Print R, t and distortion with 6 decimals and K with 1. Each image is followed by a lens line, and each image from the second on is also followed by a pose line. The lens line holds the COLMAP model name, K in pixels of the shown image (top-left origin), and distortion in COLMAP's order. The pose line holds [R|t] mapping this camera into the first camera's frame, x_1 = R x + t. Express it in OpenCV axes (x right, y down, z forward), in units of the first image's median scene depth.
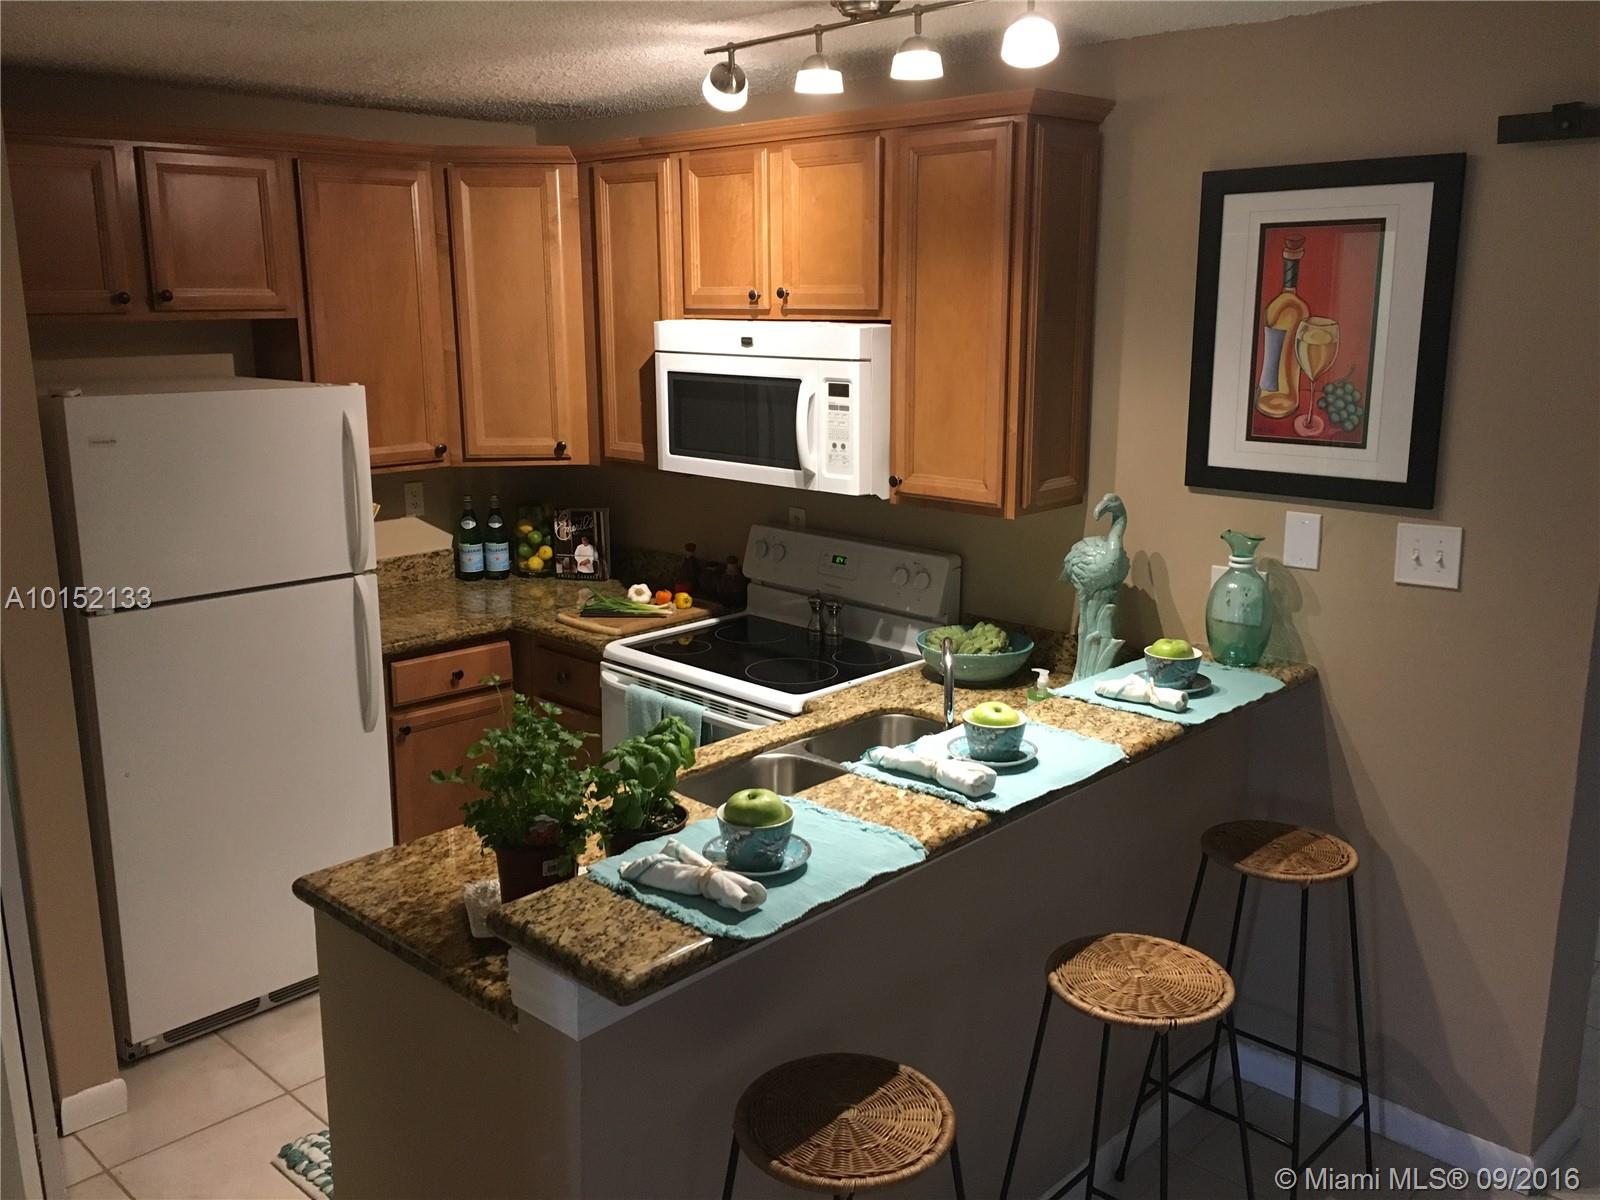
lens RADIAL K [[1360.2, 0, 795.9], [0, 1360.2, 590.5], [0, 0, 1]] dist [0.083991, -0.107573]
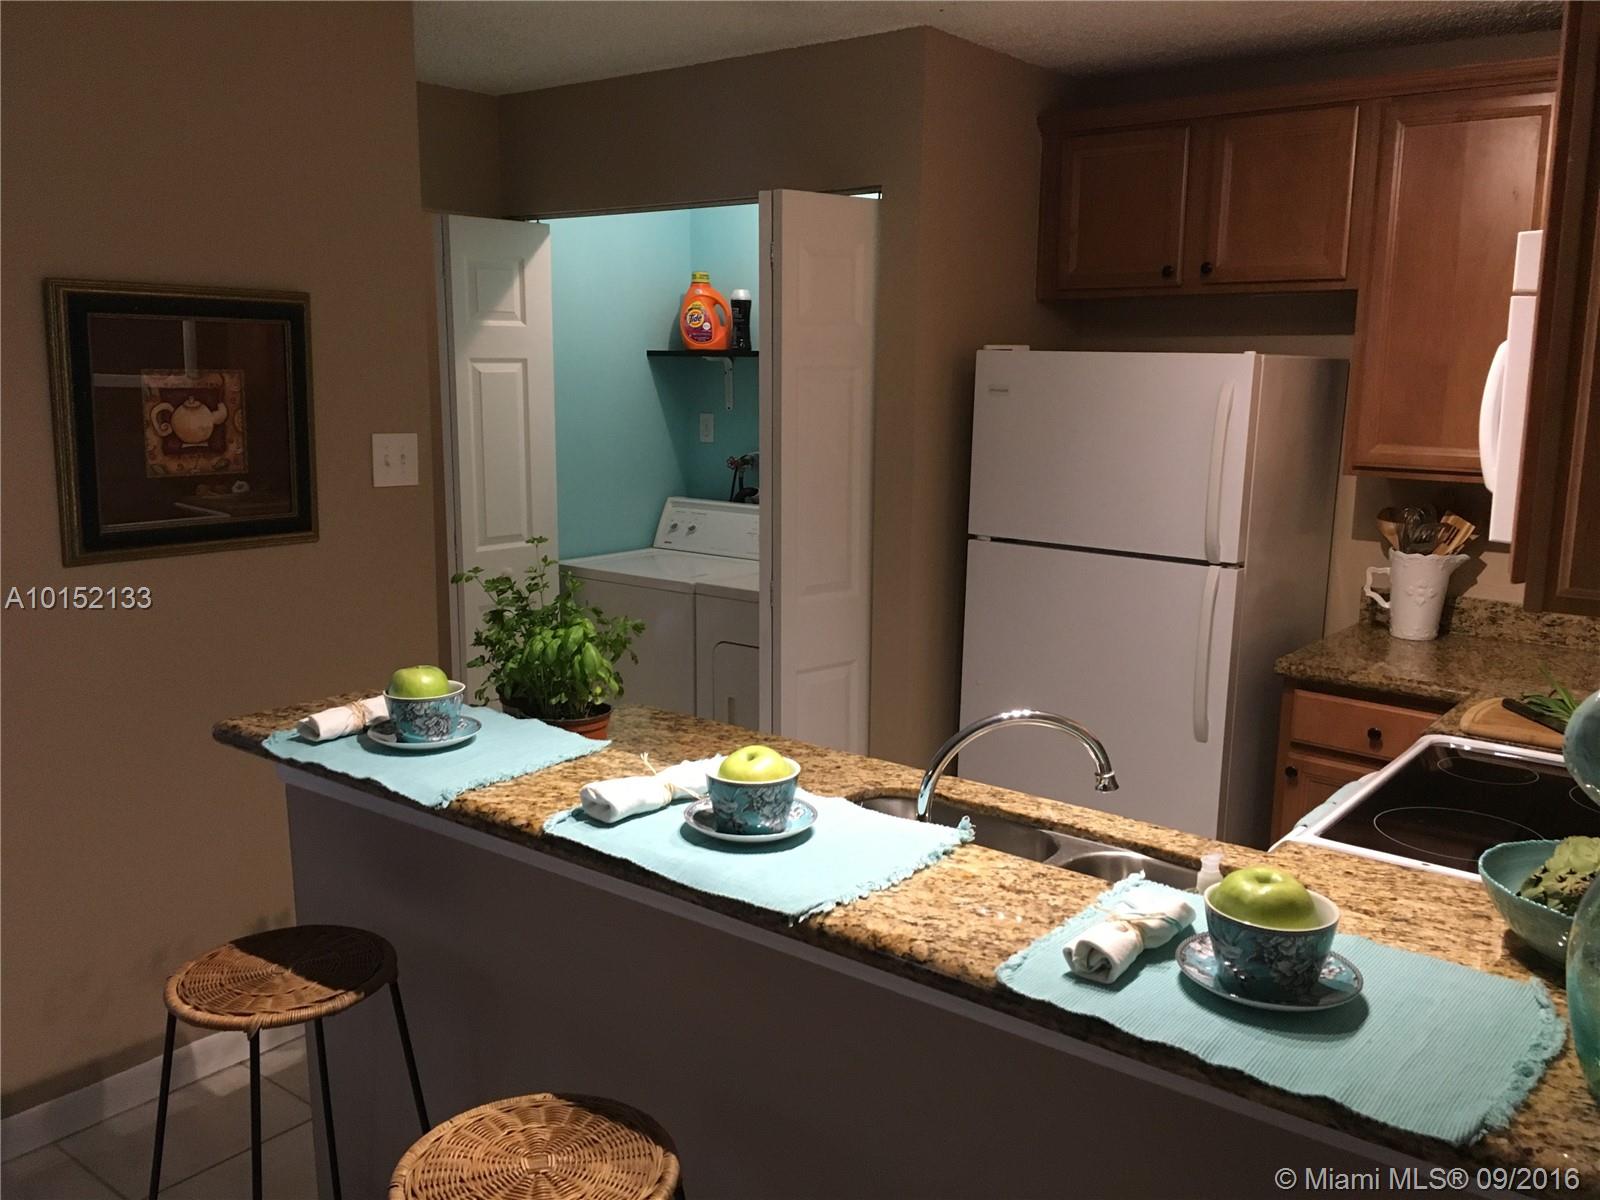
lens RADIAL K [[1360.2, 0, 795.9], [0, 1360.2, 590.5], [0, 0, 1]] dist [0.083991, -0.107573]
pose [[0.093294, 0.170929, -0.980857, 0.530204], [-0.227340, 0.962785, 0.146156, -0.063264], [0.969336, 0.209353, 0.128681, 0.613557]]
